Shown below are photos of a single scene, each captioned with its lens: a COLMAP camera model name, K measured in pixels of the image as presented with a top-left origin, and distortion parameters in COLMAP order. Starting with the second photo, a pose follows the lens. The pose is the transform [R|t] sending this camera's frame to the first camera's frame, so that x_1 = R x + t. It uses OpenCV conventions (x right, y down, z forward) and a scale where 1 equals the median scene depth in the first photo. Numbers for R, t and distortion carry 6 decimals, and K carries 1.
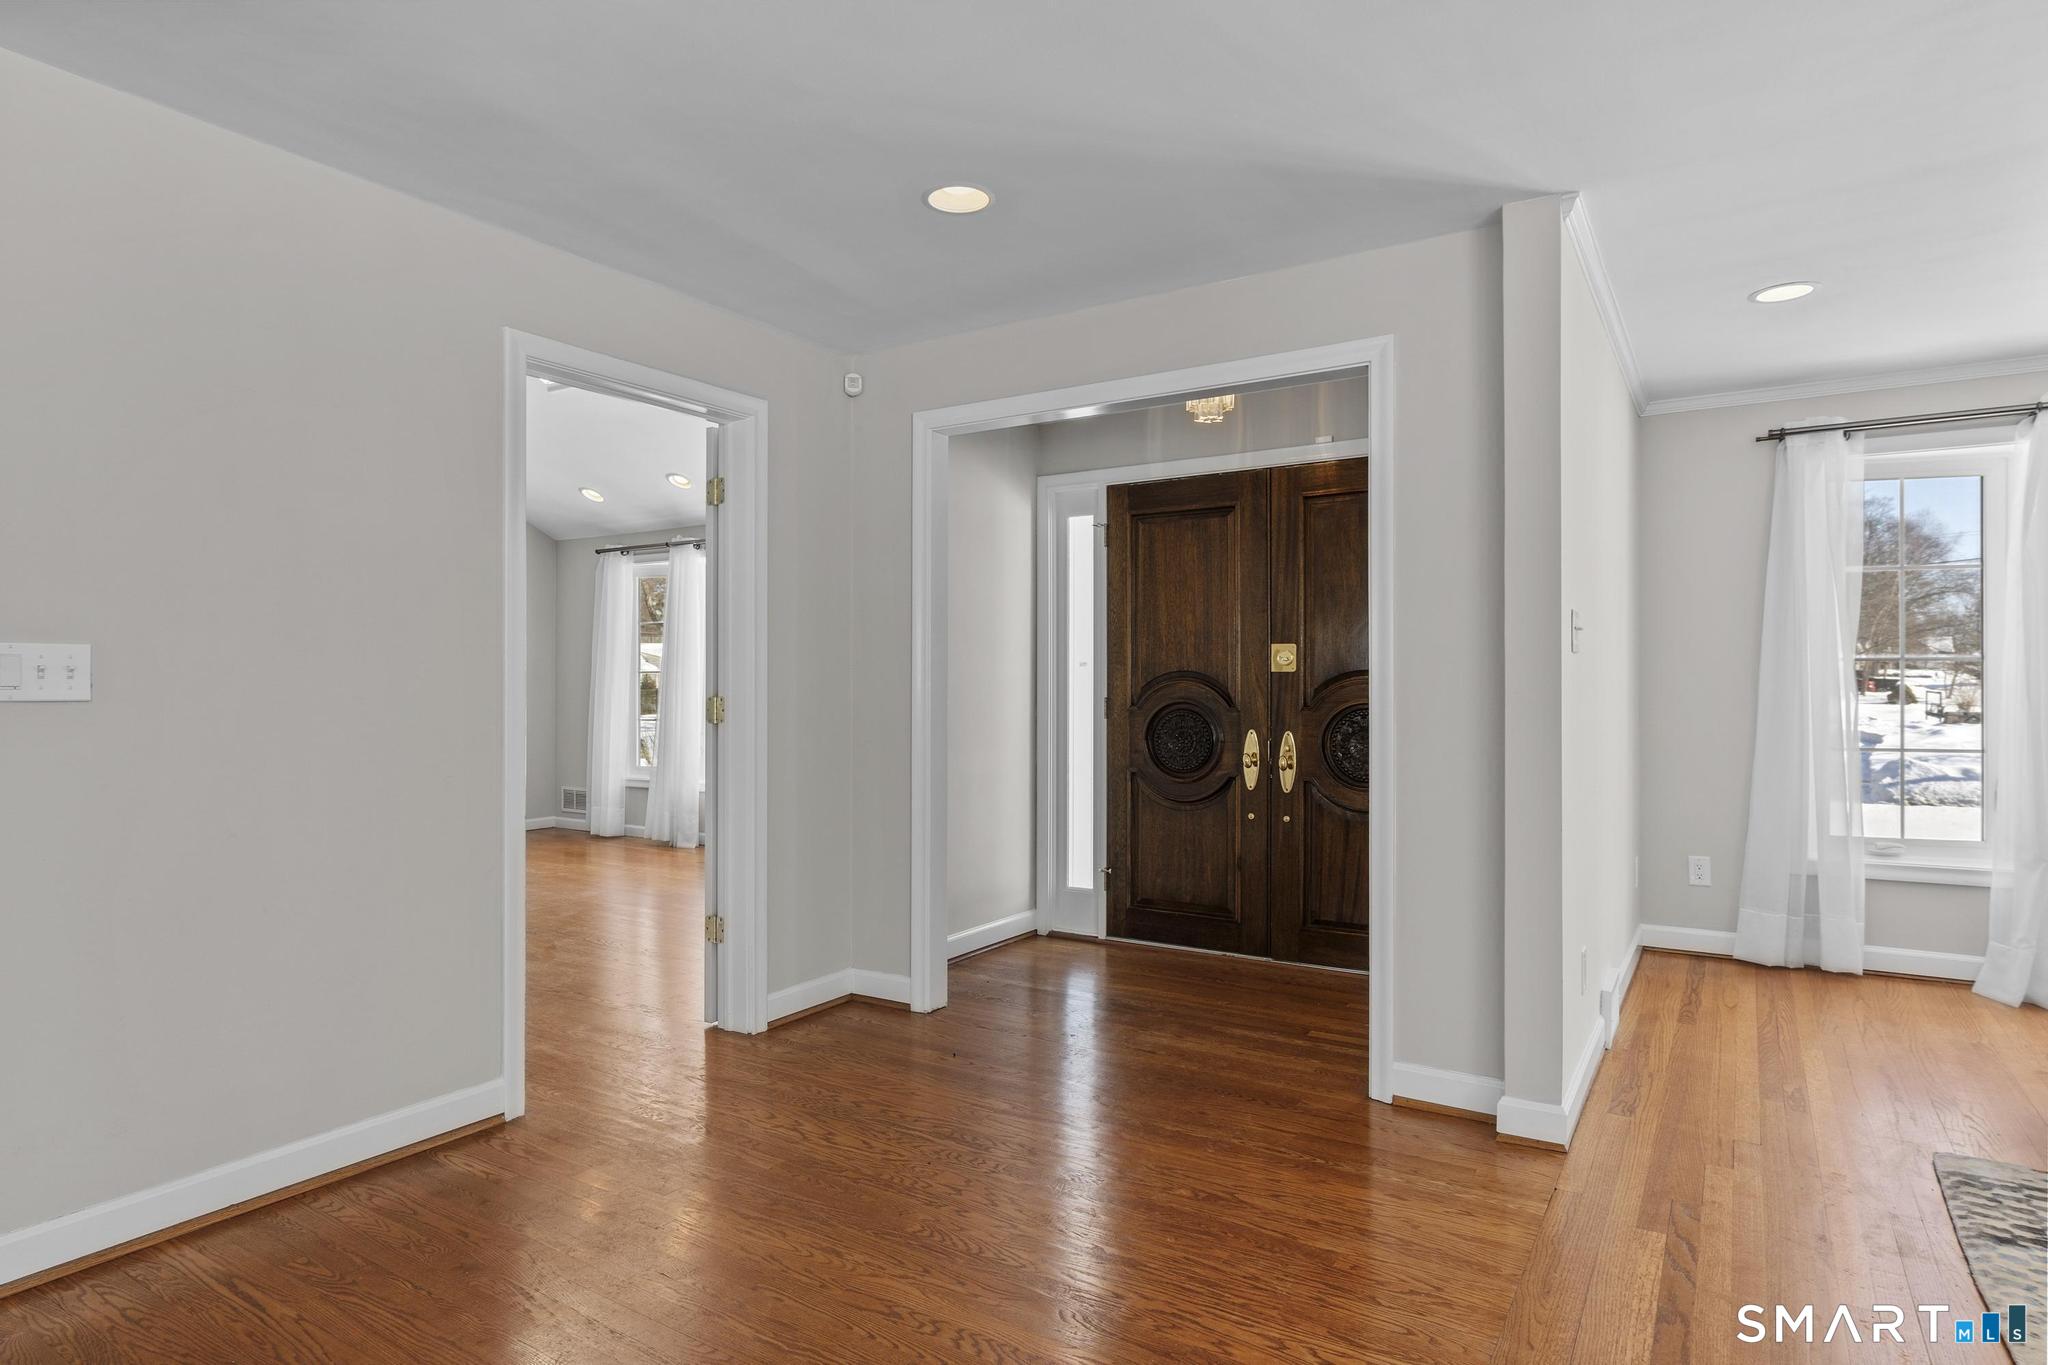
lens RADIAL K [[1124.8, 0, 1024.0], [0, 1124.8, 682.5], [0, 0, 1]] dist [0.001966, 0.000182]
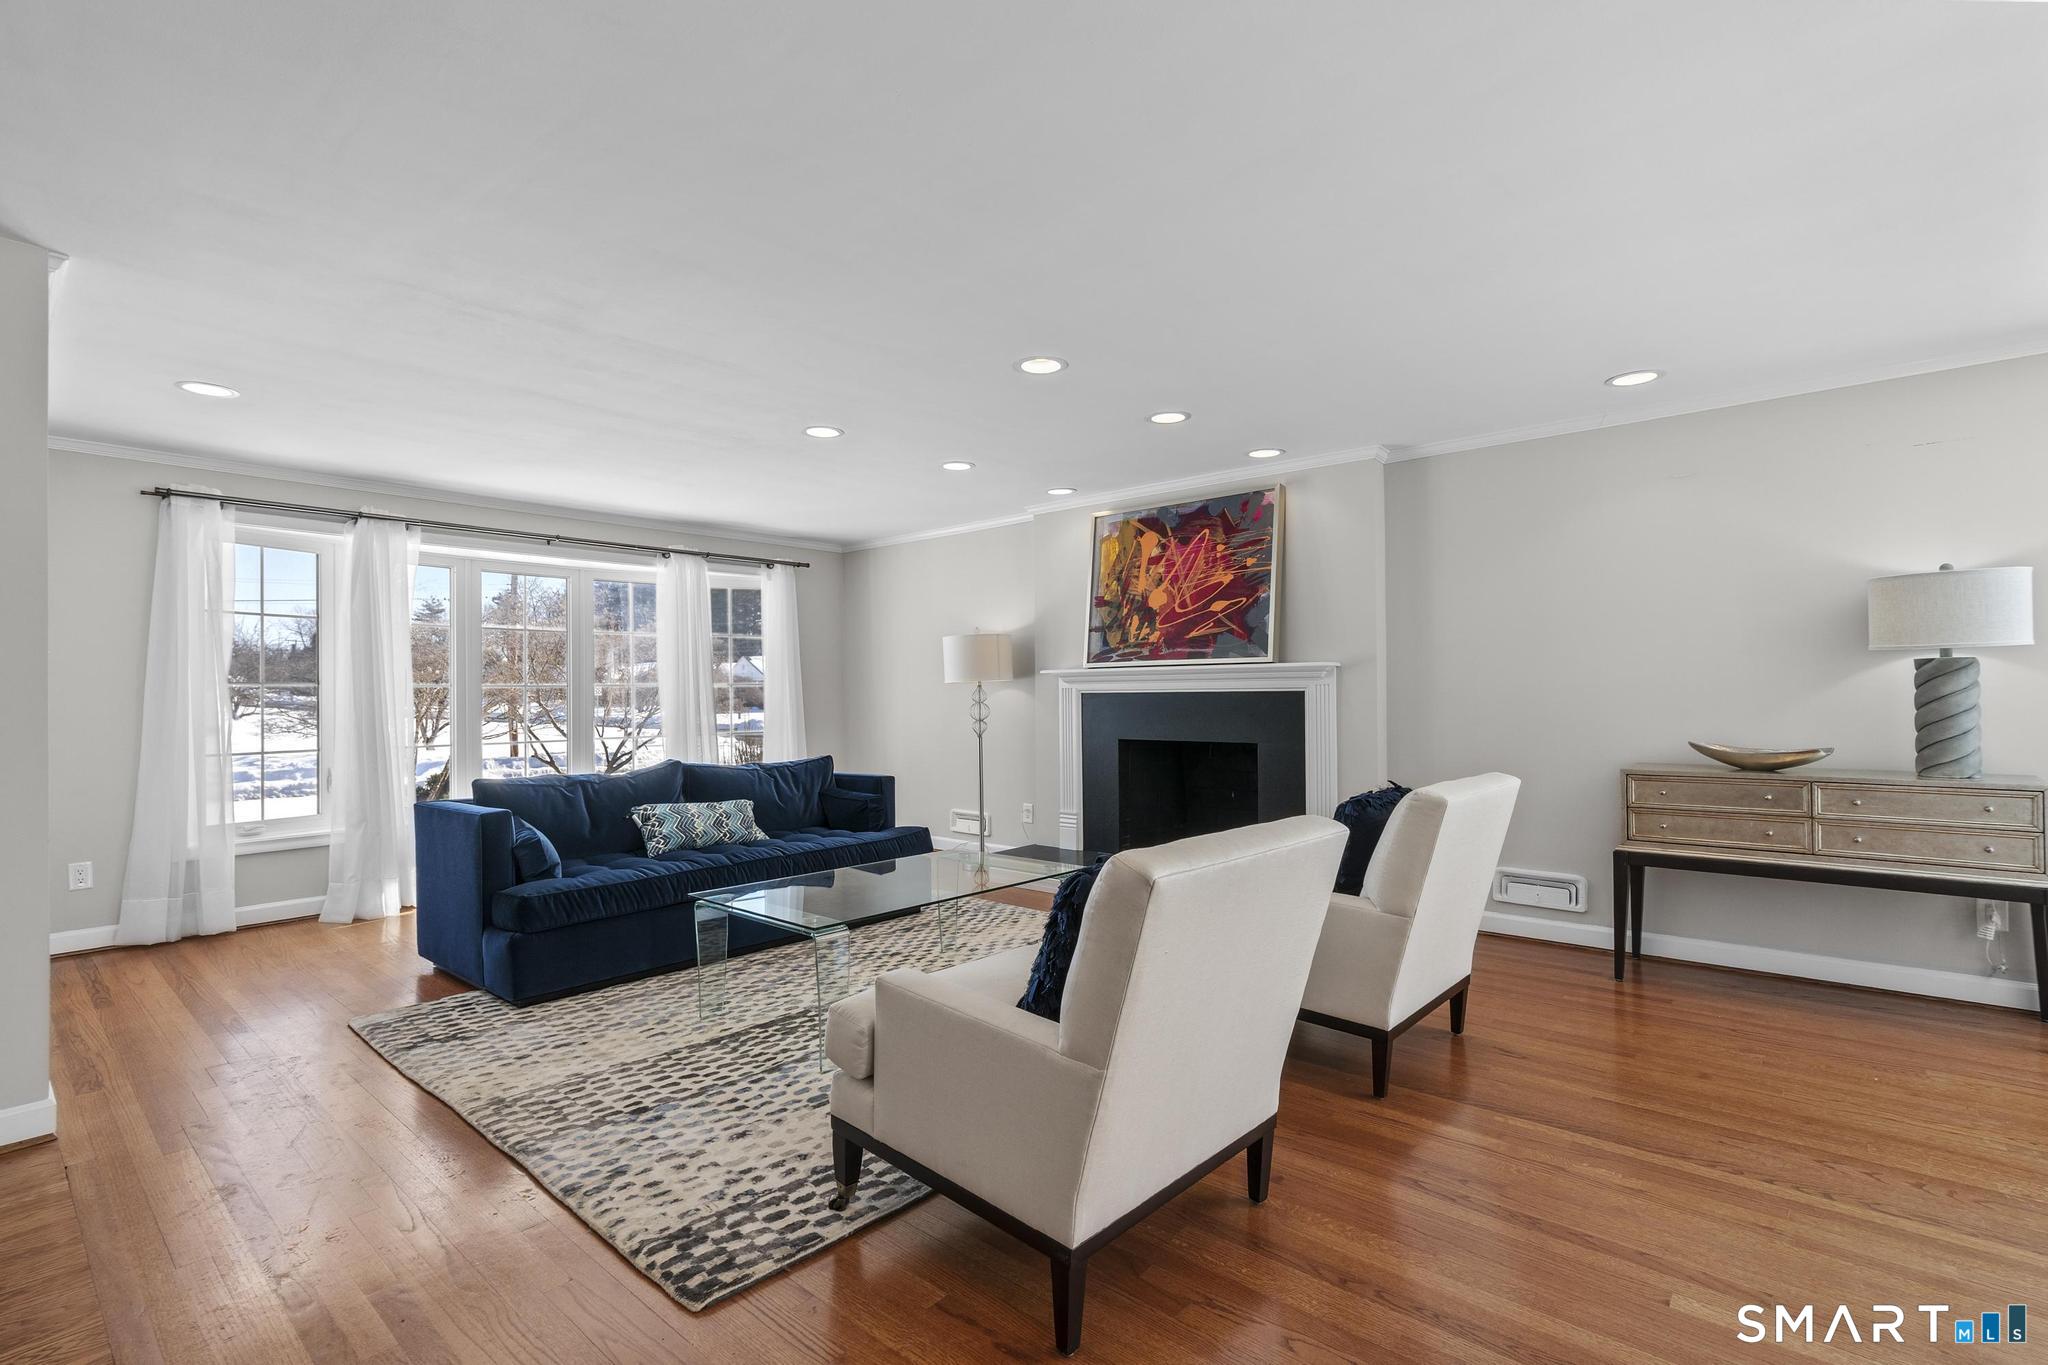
lens RADIAL K [[920.6, 0, 1007.0], [0, 920.6, 675.1], [0, 0, 1]] dist [0.000480, 0.000023]
pose [[0.152781, 0.022336, 0.988008, -0.155861], [0.005996, 0.999705, -0.023528, -0.000375], [-0.988242, 0.009519, 0.152602, -0.023766]]
